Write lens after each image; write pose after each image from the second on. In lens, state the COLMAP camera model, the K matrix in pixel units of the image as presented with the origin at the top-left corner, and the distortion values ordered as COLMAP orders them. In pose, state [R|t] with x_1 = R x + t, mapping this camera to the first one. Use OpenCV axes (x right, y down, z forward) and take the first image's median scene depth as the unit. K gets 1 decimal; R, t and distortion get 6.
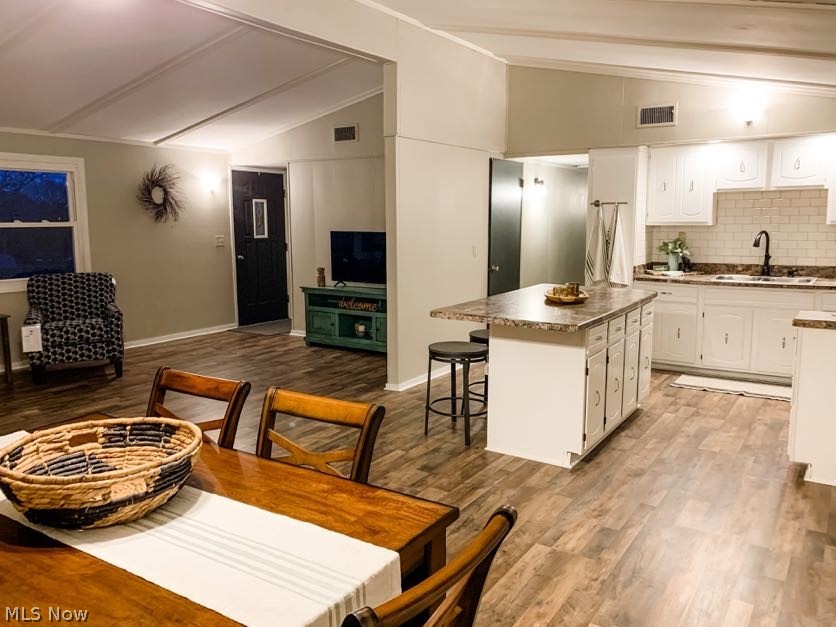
lens RADIAL K [[660.0, 0, 418.0], [0, 660.0, 313.5], [0, 0, 1]] dist [0.083040, -0.113213]
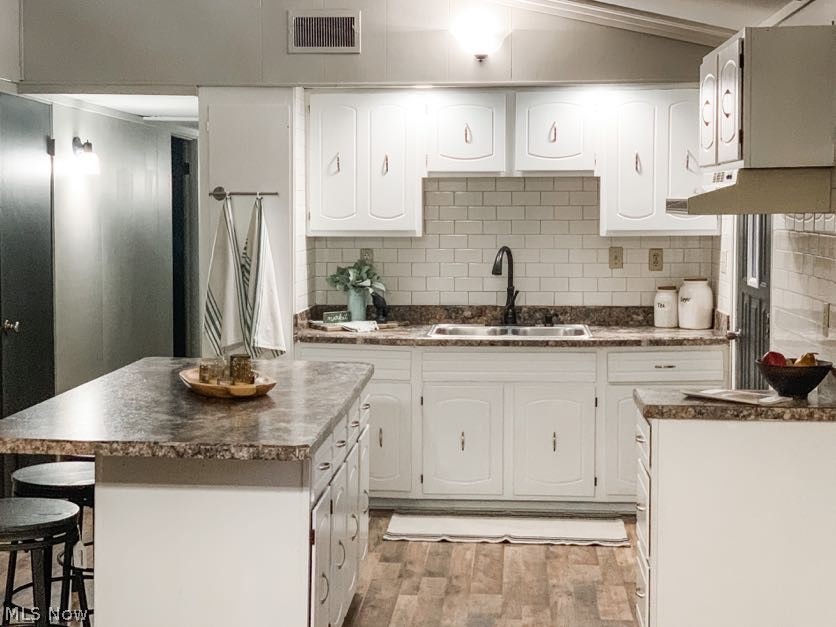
lens RADIAL K [[1315.1, 0, 388.9], [0, 1315.1, 314.9], [0, 0, 1]] dist [0.122111, -0.099162]
pose [[0.882188, -0.029816, 0.469952, -0.095213], [0.060263, 0.996936, -0.049874, -0.015330], [-0.467025, 0.072319, 0.881282, 0.060062]]
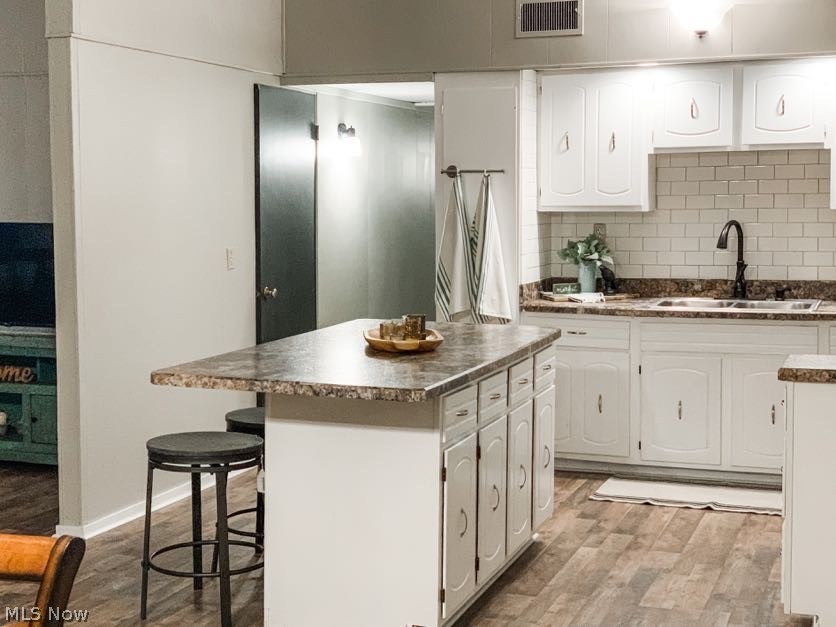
lens RADIAL K [[1315.1, 0, 388.9], [0, 1315.1, 314.9], [0, 0, 1]] dist [0.122111, -0.099162]
pose [[0.977763, -0.017637, 0.208972, -0.010478], [0.028991, 0.998257, -0.051398, 0.006599], [-0.207702, 0.056314, 0.976570, -0.042749]]
